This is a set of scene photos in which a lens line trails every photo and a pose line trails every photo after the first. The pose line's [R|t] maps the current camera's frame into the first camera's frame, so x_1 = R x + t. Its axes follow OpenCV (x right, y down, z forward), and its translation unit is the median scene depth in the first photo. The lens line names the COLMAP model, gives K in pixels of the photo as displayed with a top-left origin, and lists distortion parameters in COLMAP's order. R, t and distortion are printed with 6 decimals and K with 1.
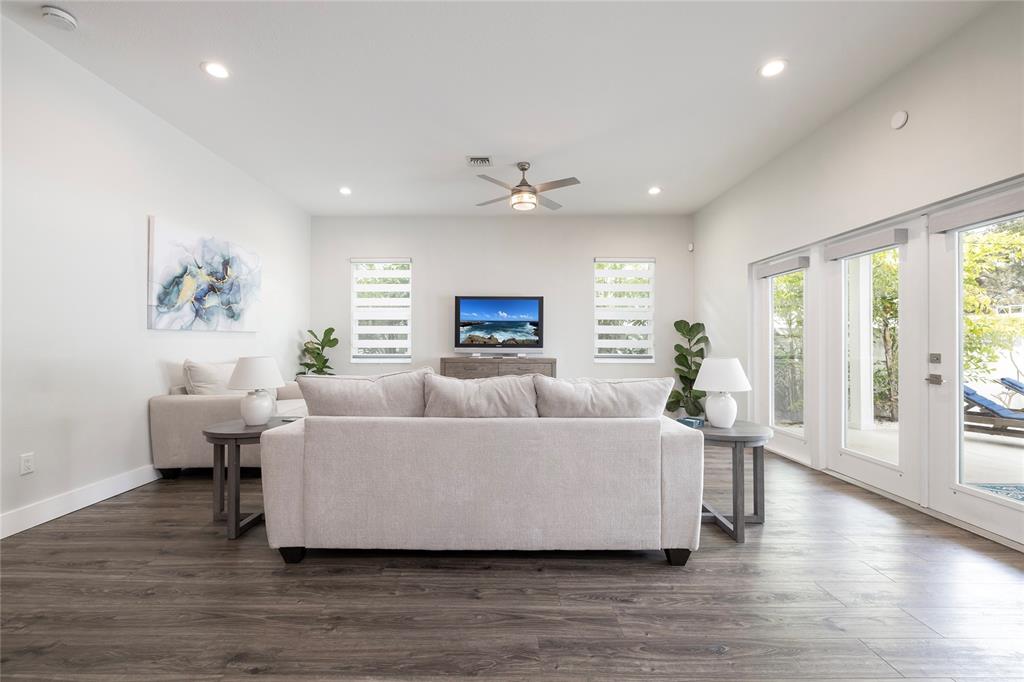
lens RADIAL K [[445.3, 0, 498.1], [0, 445.3, 340.0], [0, 0, 1]] dist [0.000211, -0.000027]
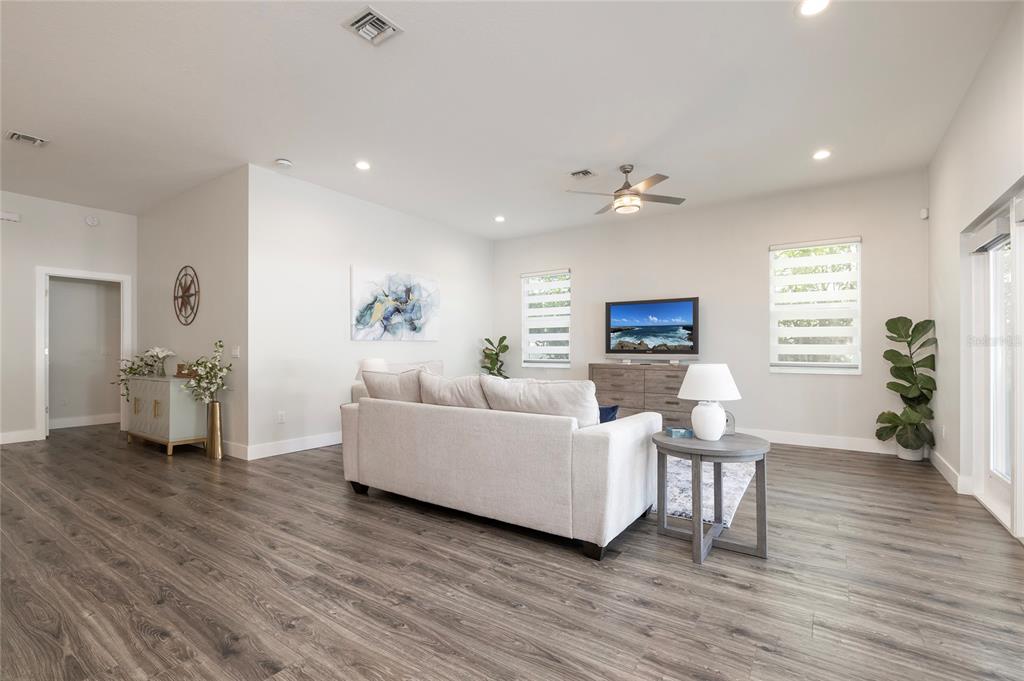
lens RADIAL K [[470.1, 0, 492.7], [0, 470.1, 349.4], [0, 0, 1]] dist [0.000033, 0.000160]
pose [[0.814185, -0.001855, -0.580603, 0.362093], [0.005407, 0.999976, 0.004387, 0.001727], [0.580580, -0.006711, 0.814175, -0.016952]]
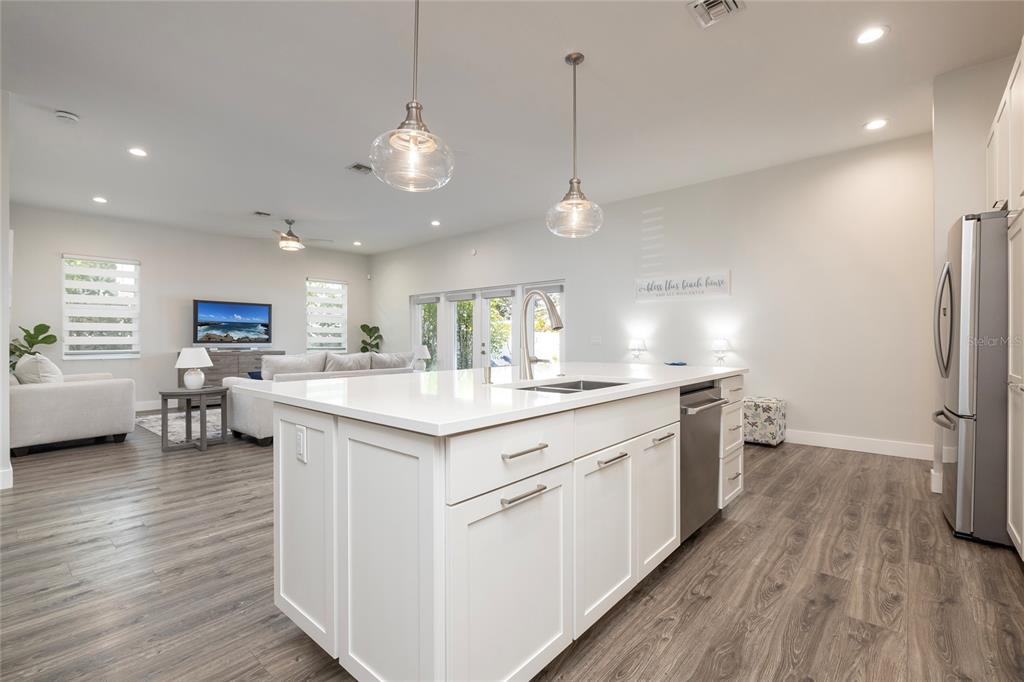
lens RADIAL K [[463.5, 0, 509.9], [0, 463.5, 339.2], [0, 0, 1]] dist [-0.002560, -0.000343]
pose [[0.660268, -0.001831, 0.751028, -0.536622], [-0.001873, 0.999990, 0.004085, -0.001461], [-0.751028, -0.004104, 0.660257, -0.511386]]
